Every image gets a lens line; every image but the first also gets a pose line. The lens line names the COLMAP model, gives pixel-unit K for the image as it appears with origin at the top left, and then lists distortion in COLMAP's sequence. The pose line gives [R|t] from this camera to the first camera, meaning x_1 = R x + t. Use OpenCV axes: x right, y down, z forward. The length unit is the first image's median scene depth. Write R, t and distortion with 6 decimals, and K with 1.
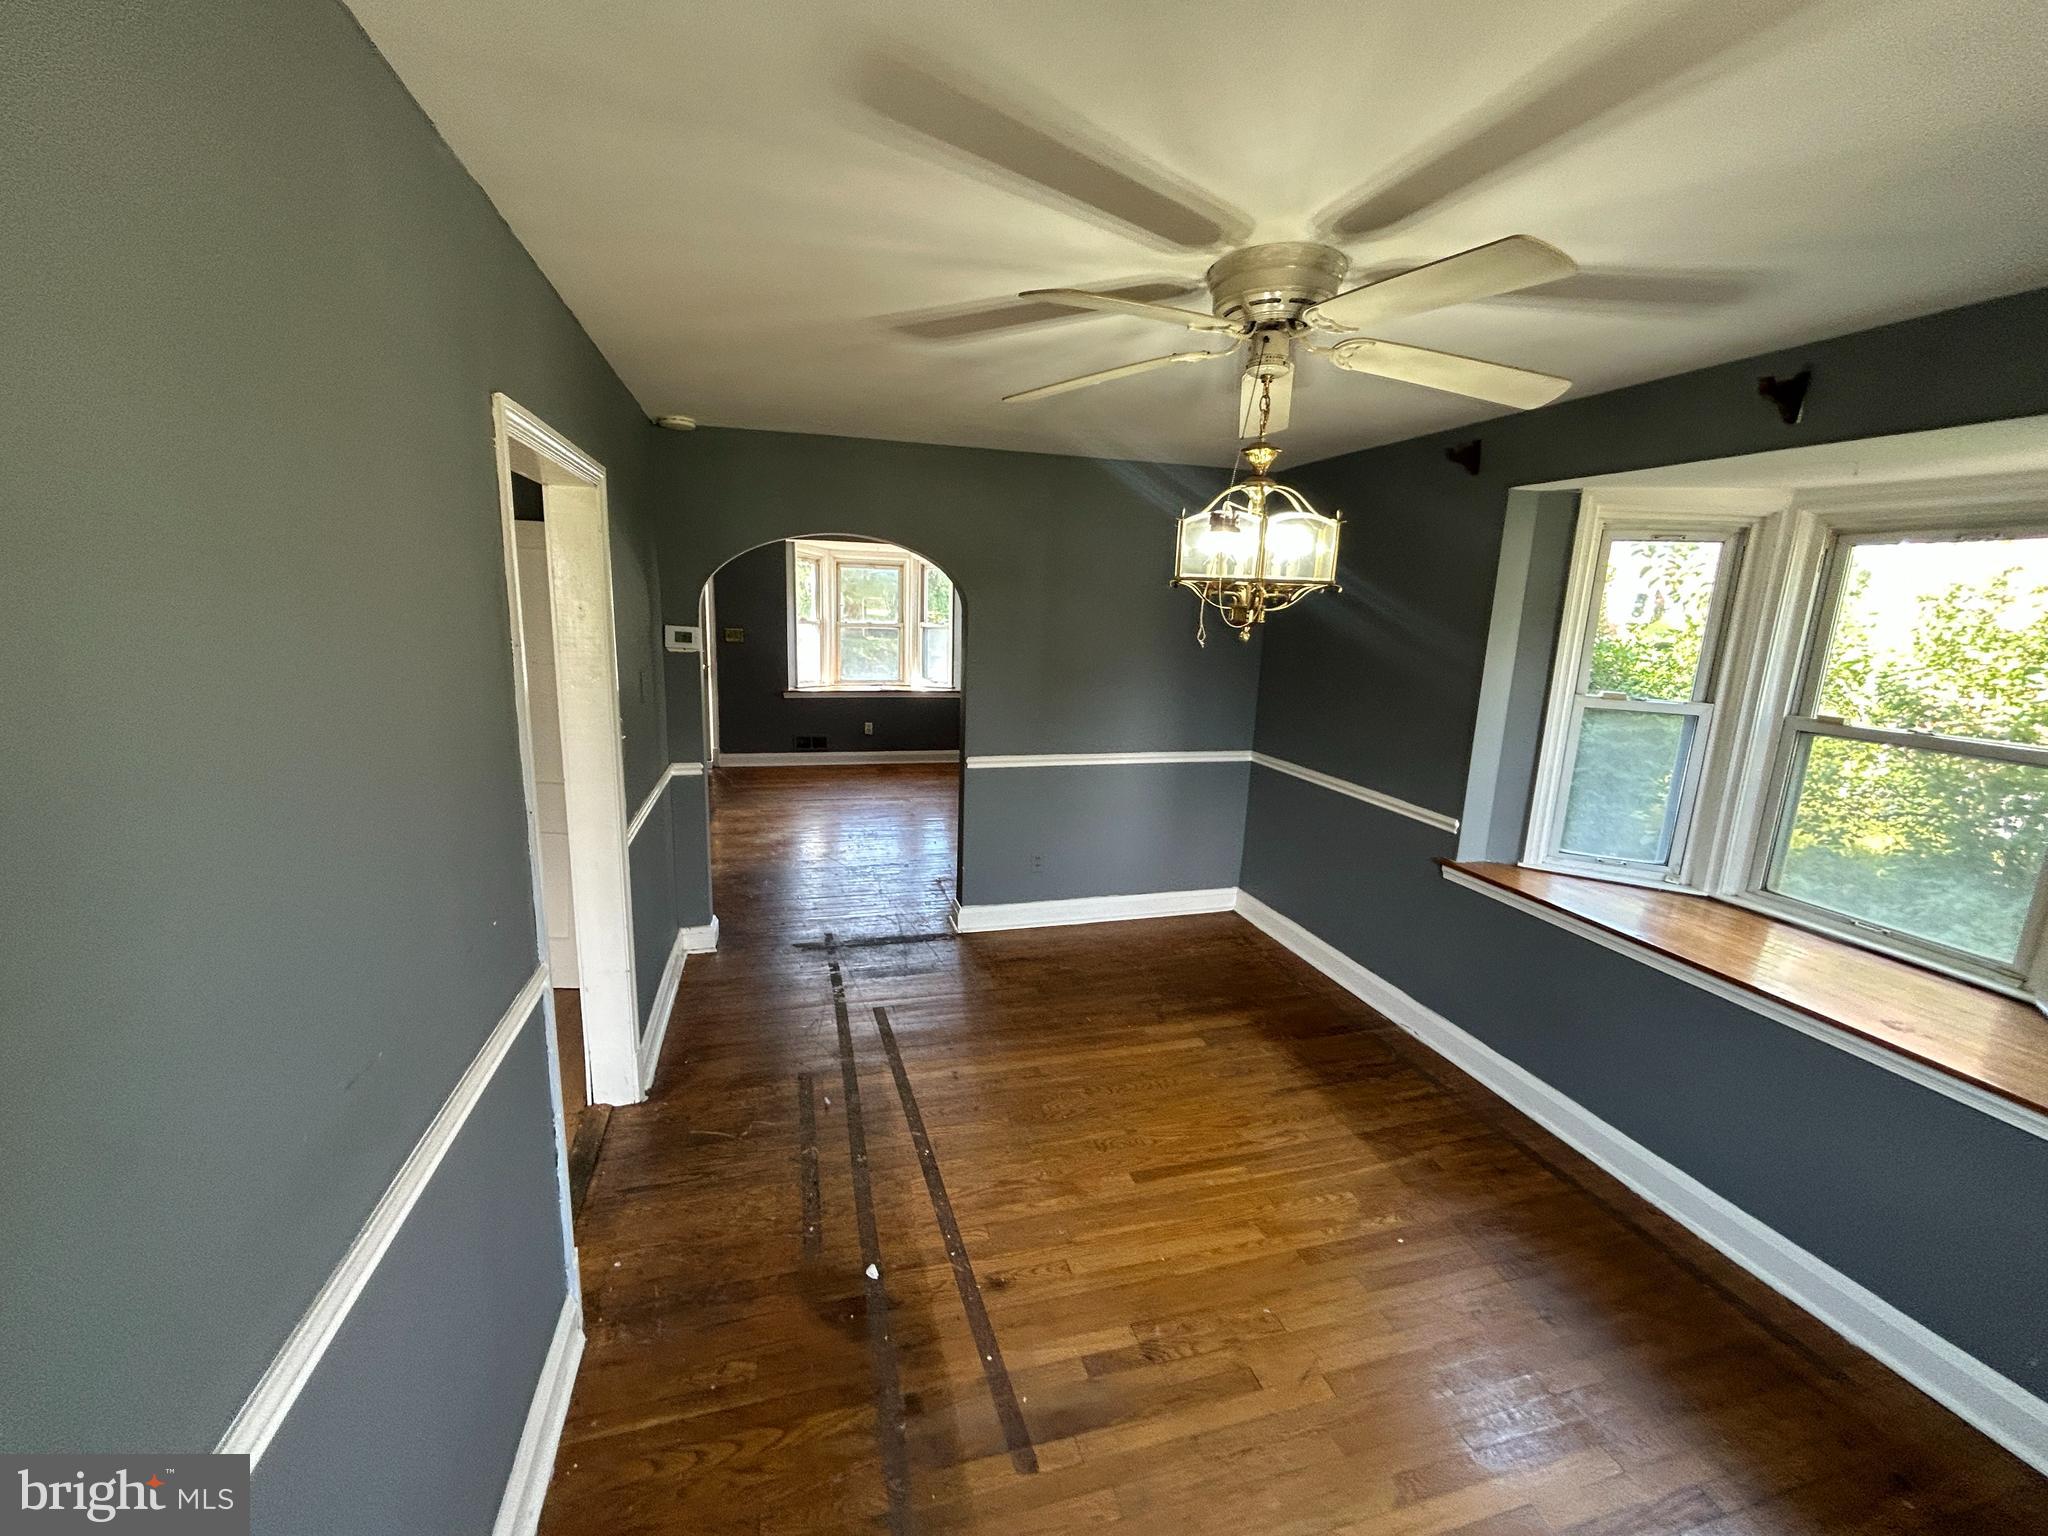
lens RADIAL K [[825.6, 0, 1024.0], [0, 825.6, 768.0], [0, 0, 1]] dist [-0.000890, -0.000098]
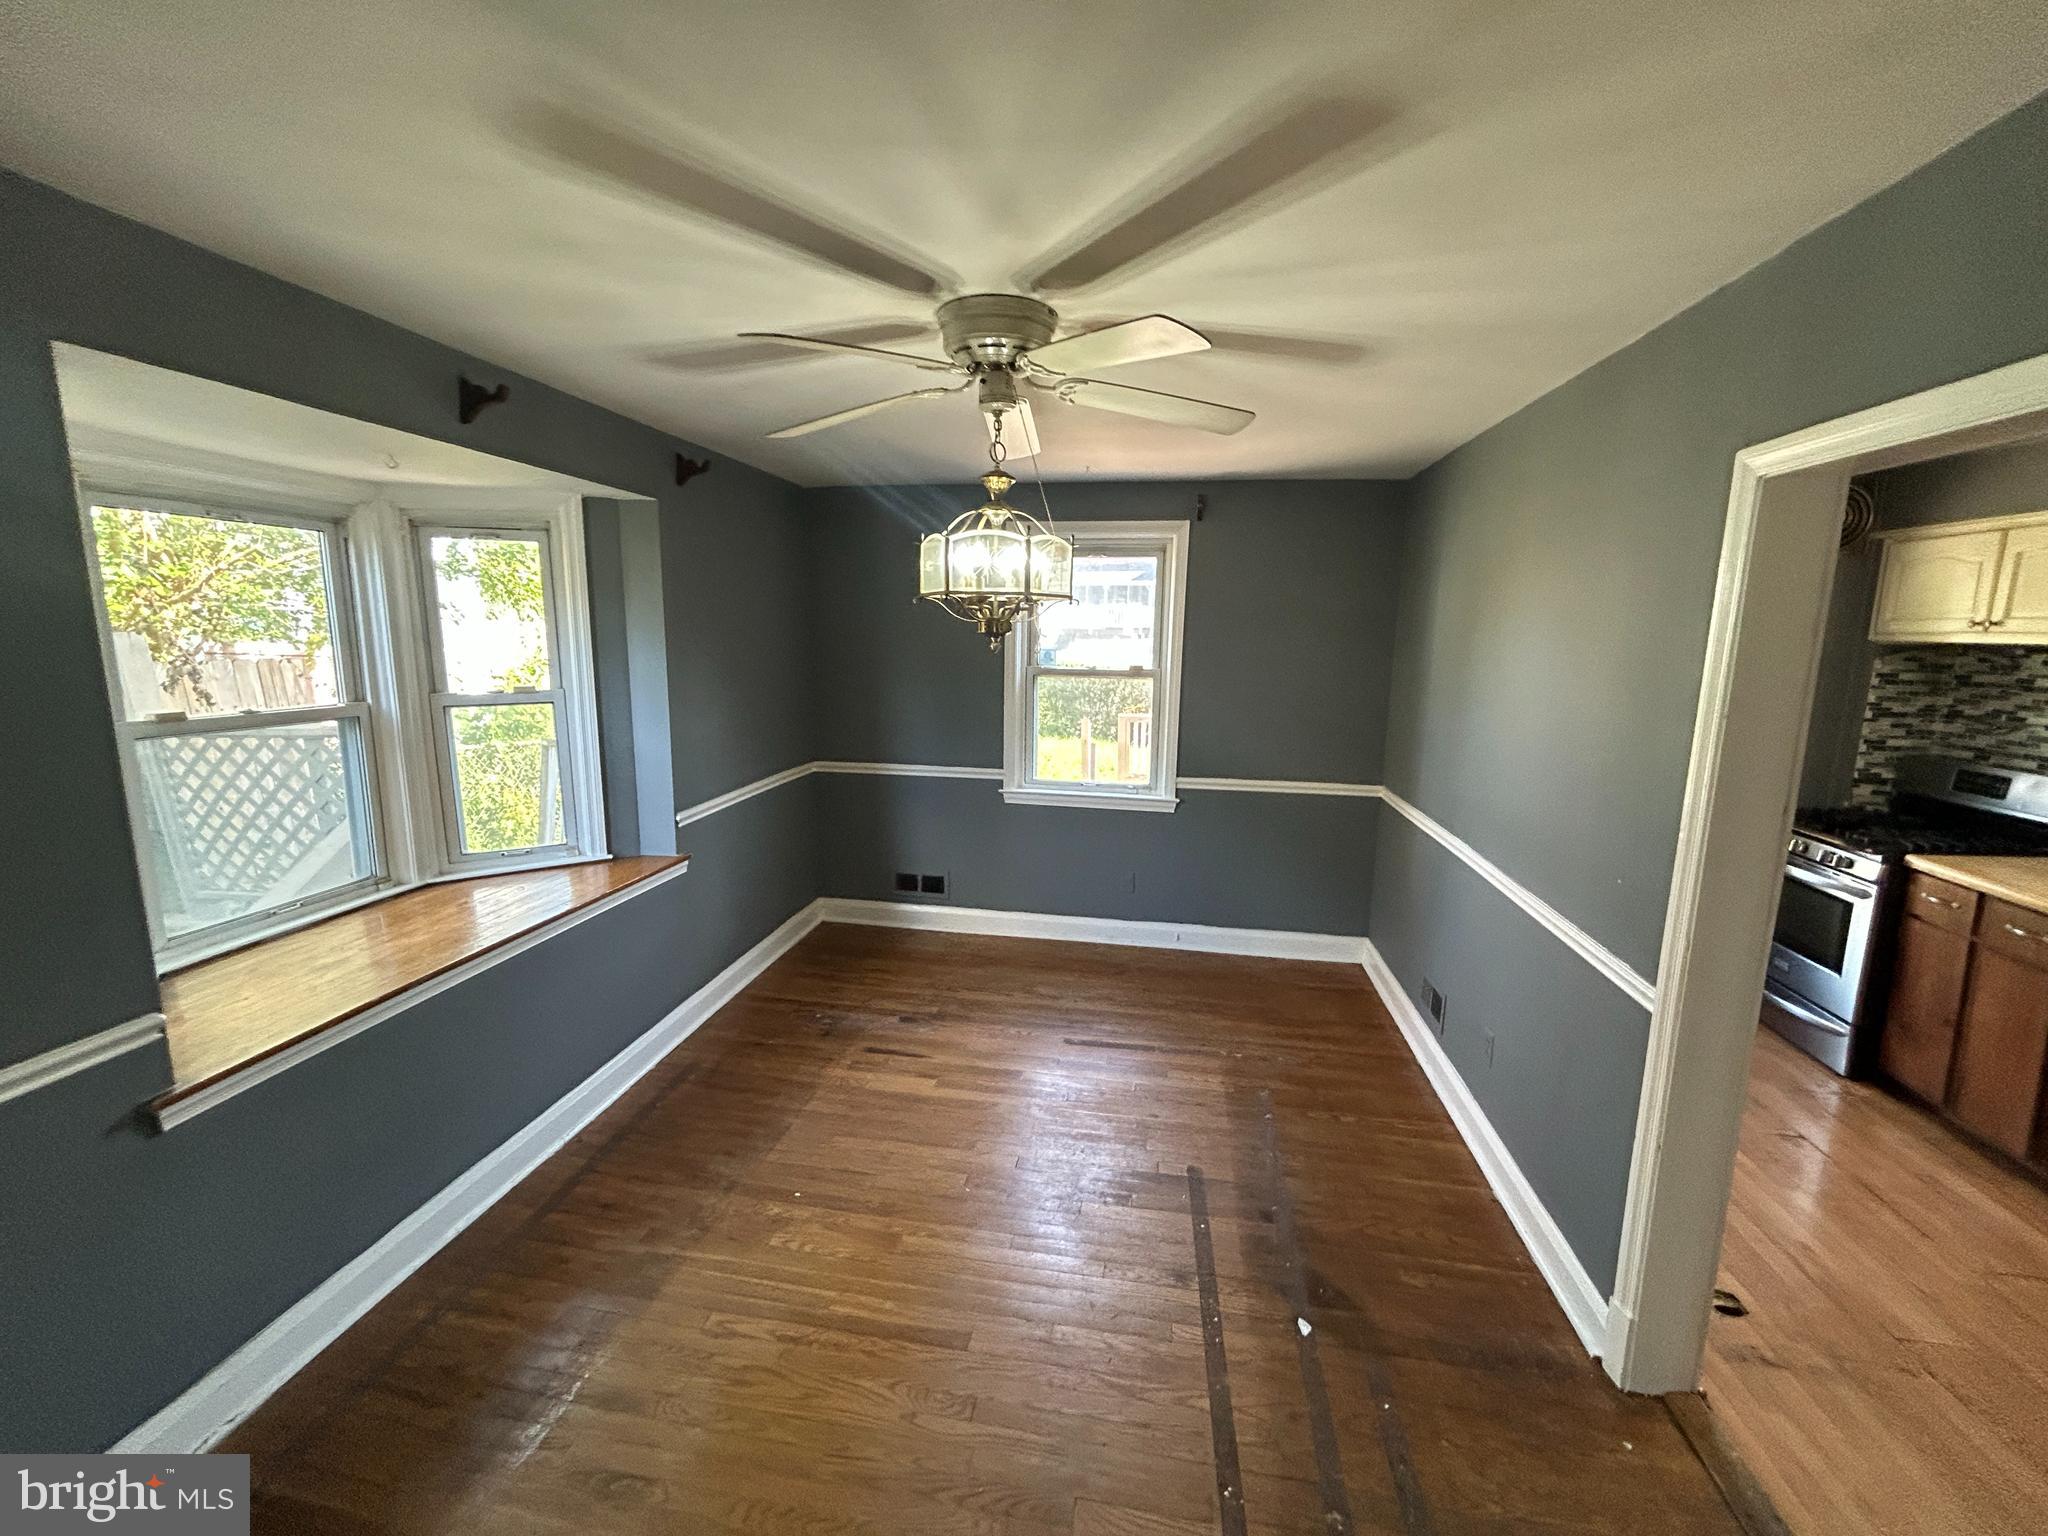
lens RADIAL K [[825.6, 0, 1024.0], [0, 825.6, 768.0], [0, 0, 1]] dist [-0.000890, -0.000098]
pose [[-0.898109, -0.120470, 0.422950, -0.208917], [0.044279, 0.932089, 0.359513, -0.337282], [-0.437537, 0.341609, -0.831784, 1.644536]]
